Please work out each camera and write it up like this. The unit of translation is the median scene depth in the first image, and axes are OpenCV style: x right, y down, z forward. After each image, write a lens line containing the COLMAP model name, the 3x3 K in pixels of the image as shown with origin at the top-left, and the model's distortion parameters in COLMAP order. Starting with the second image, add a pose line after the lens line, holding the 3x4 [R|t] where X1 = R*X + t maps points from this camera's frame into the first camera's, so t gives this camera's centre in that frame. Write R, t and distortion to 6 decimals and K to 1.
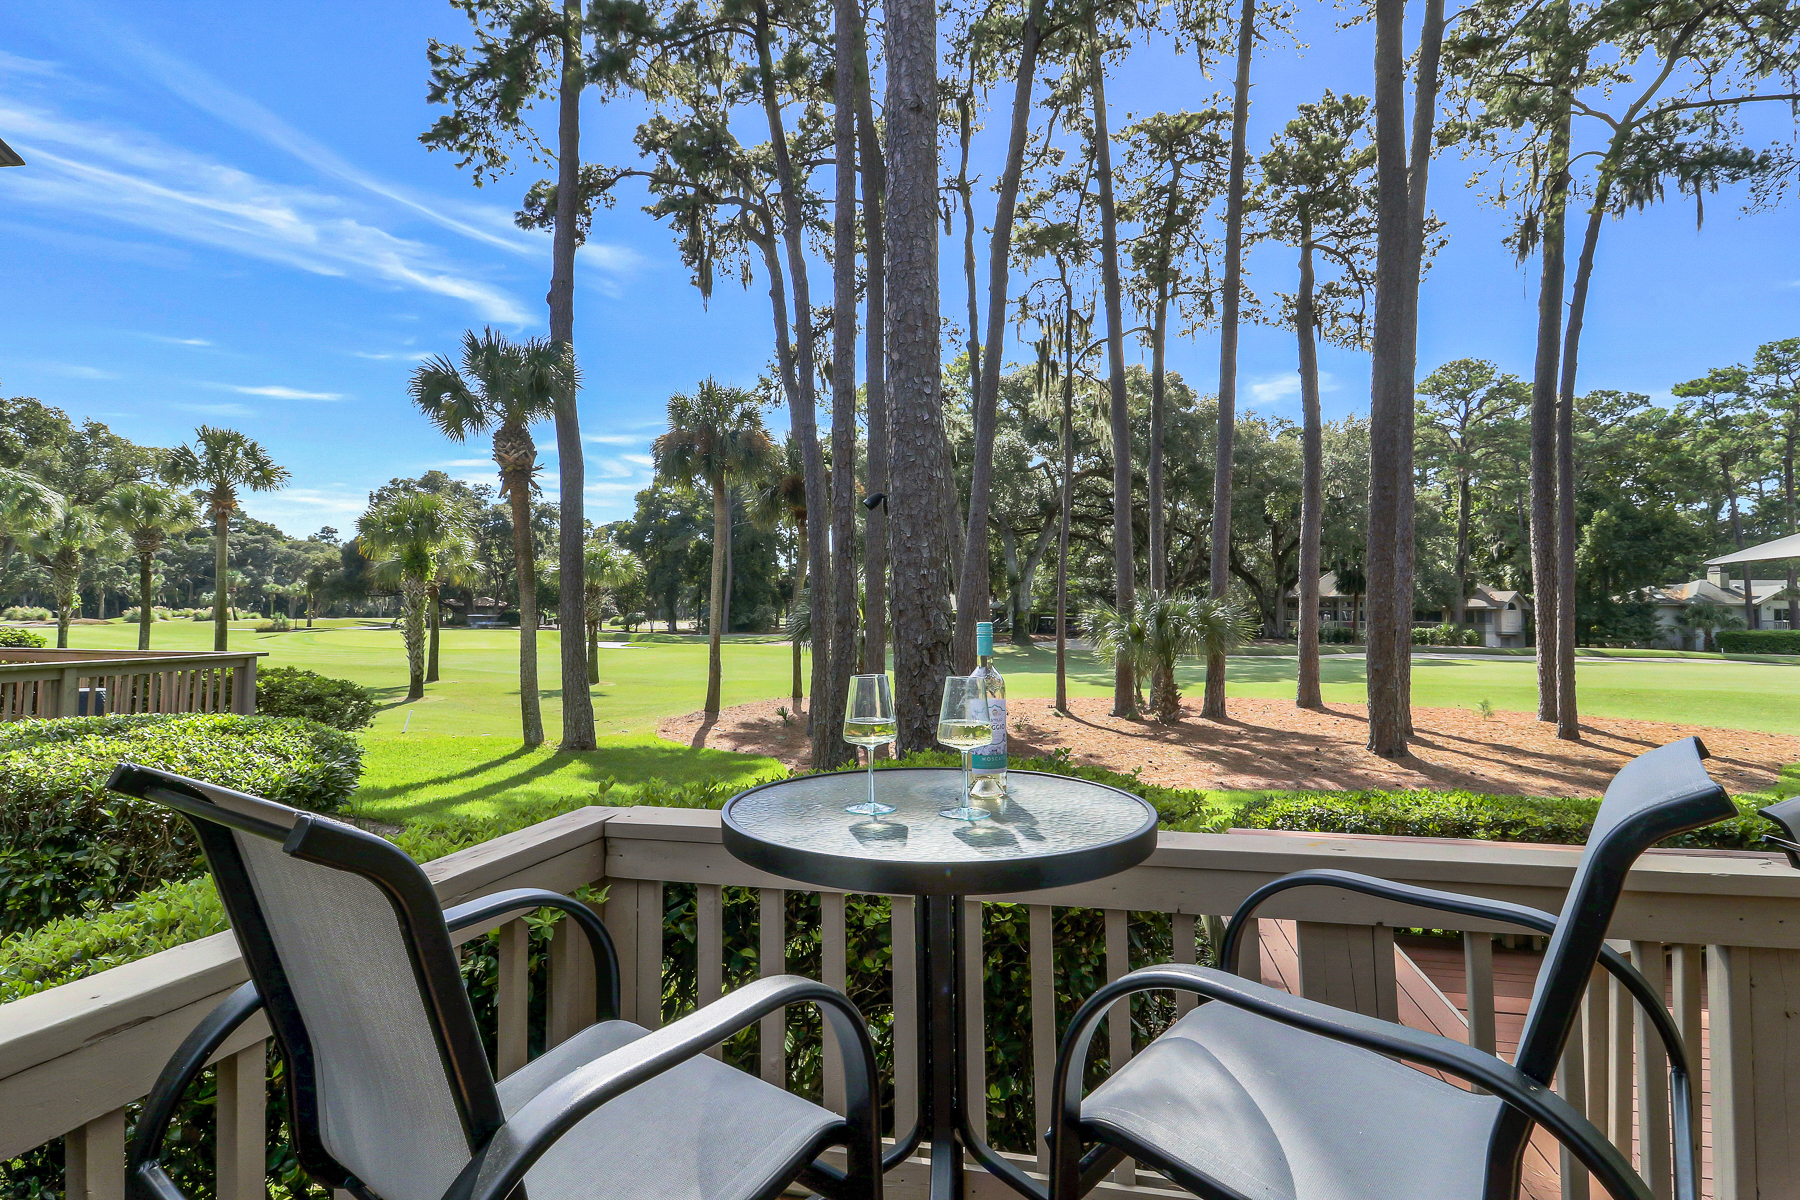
lens RADIAL K [[838.3, 0, 913.6], [0, 838.3, 574.0], [0, 0, 1]] dist [-0.001824, -0.010652]
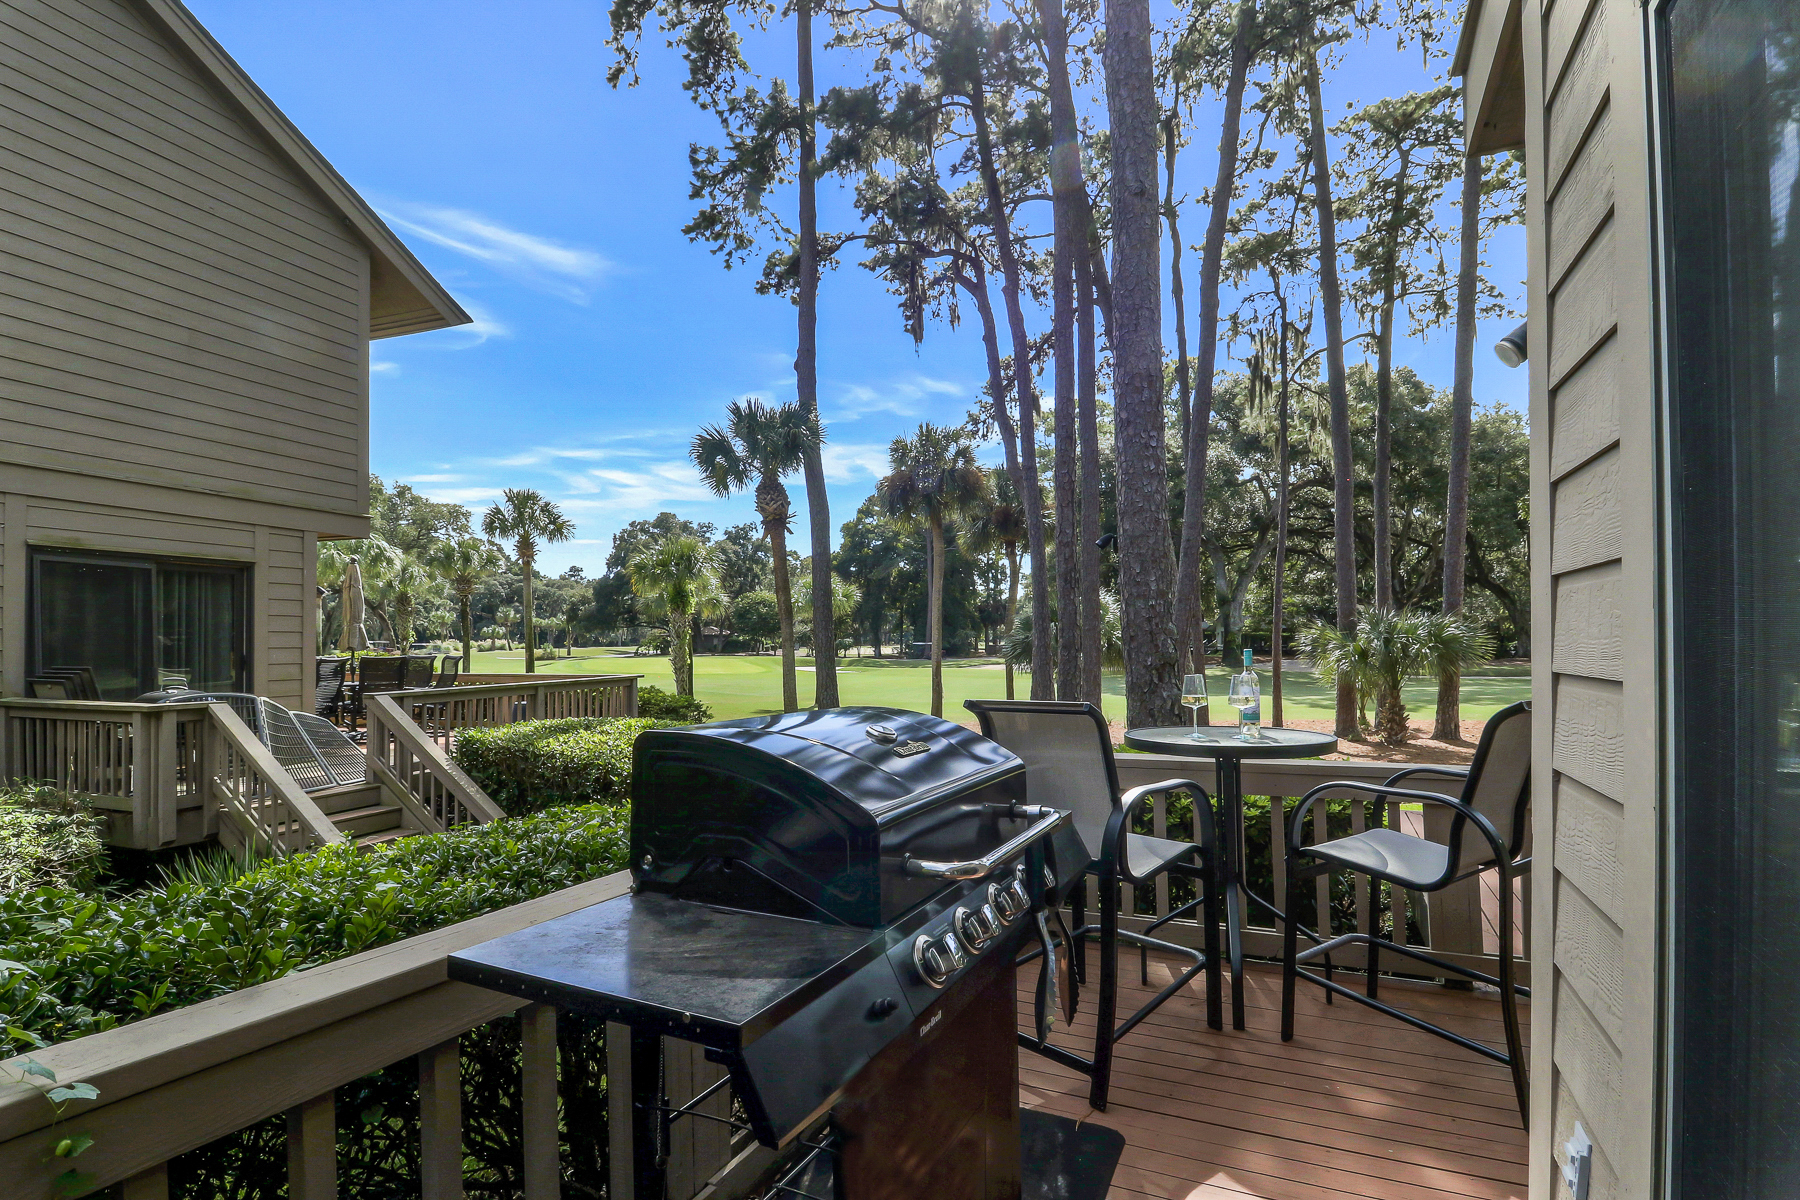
lens RADIAL K [[838.3, 0, 925.3], [0, 838.3, 638.2], [0, 0, 1]] dist [-0.001824, -0.010652]
pose [[0.975316, -0.014488, -0.220340, -0.011092], [0.025151, 0.998640, 0.045666, -0.003998], [0.219379, -0.050080, 0.974354, -0.054957]]
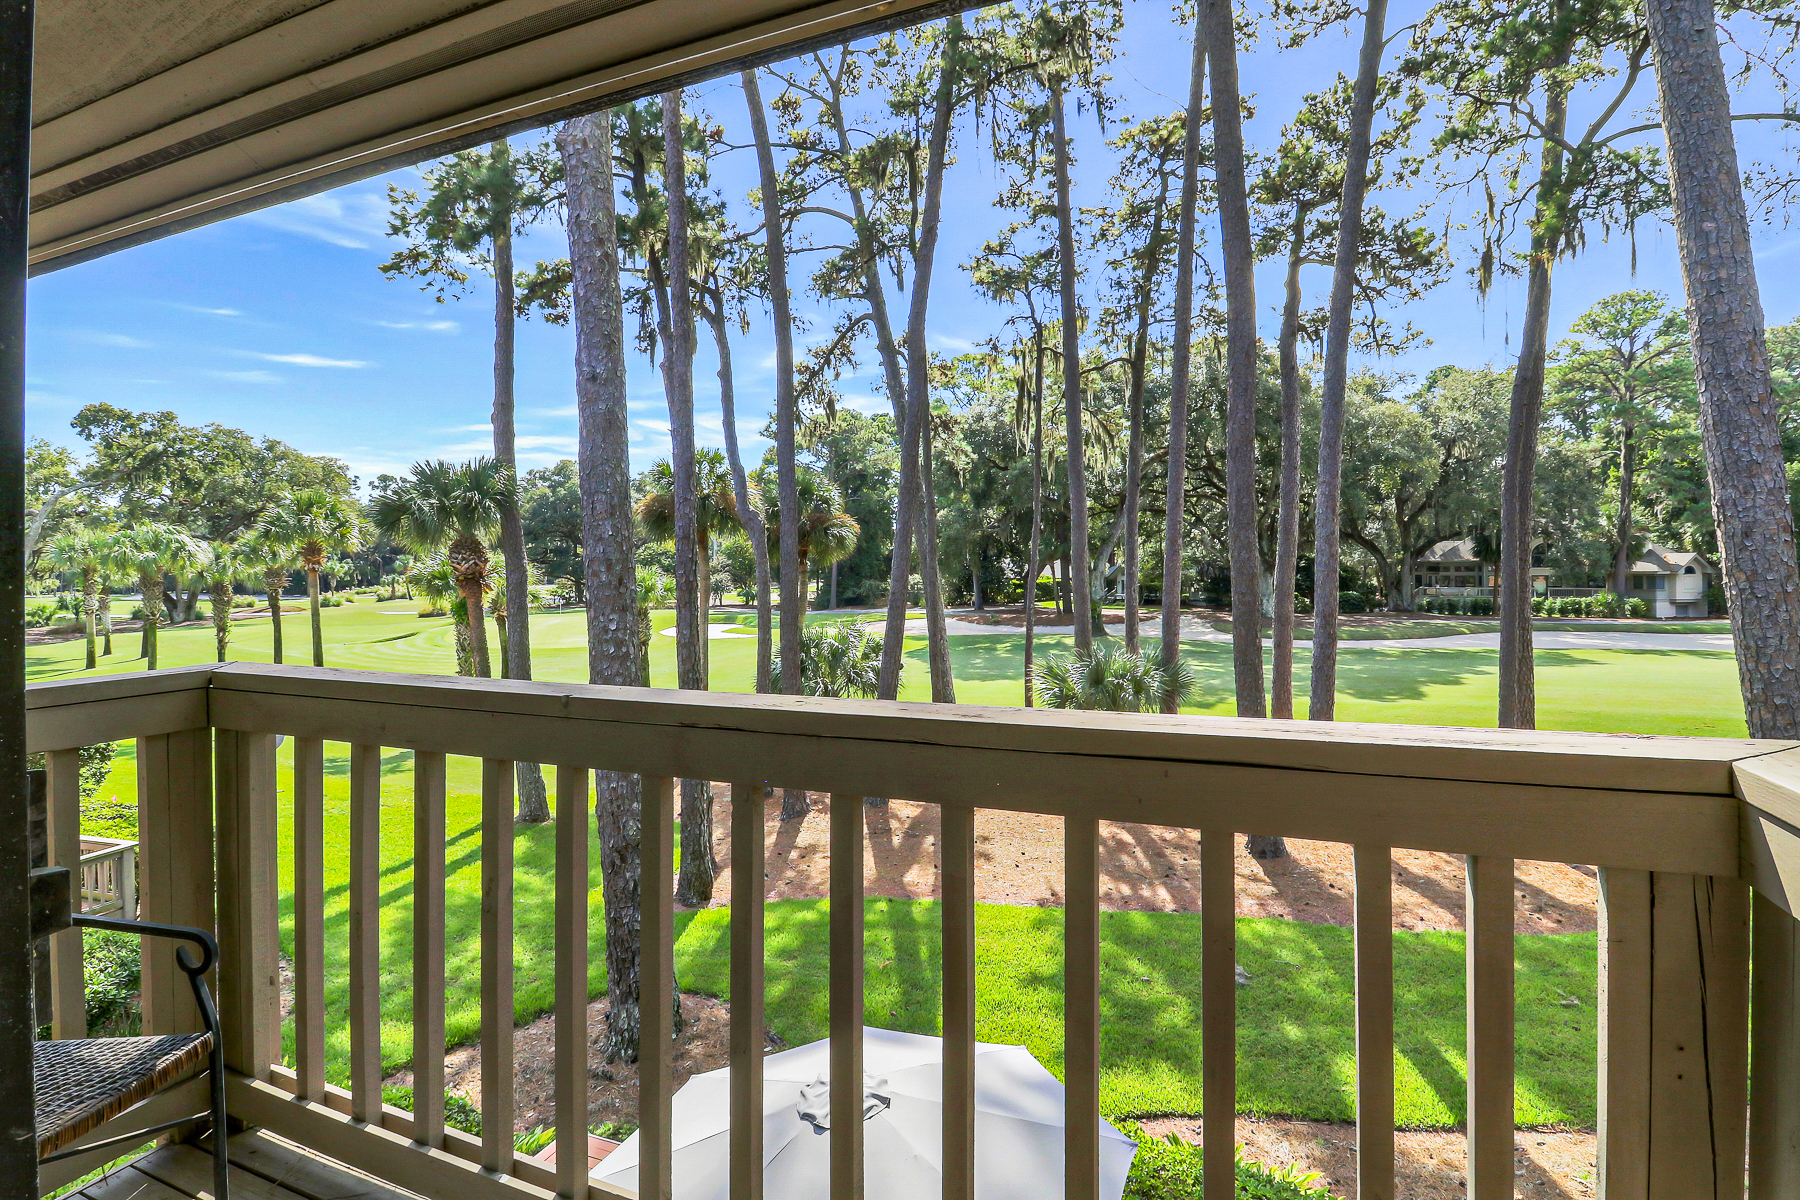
lens RADIAL K [[838.3, 0, 899.1], [0, 838.3, 588.9], [0, 0, 1]] dist [-0.001824, -0.010652]
pose [[0.987554, -0.019185, -0.156109, 0.163666], [0.028046, 0.998106, 0.054759, -0.090085], [0.154762, -0.058456, 0.986221, -0.011352]]
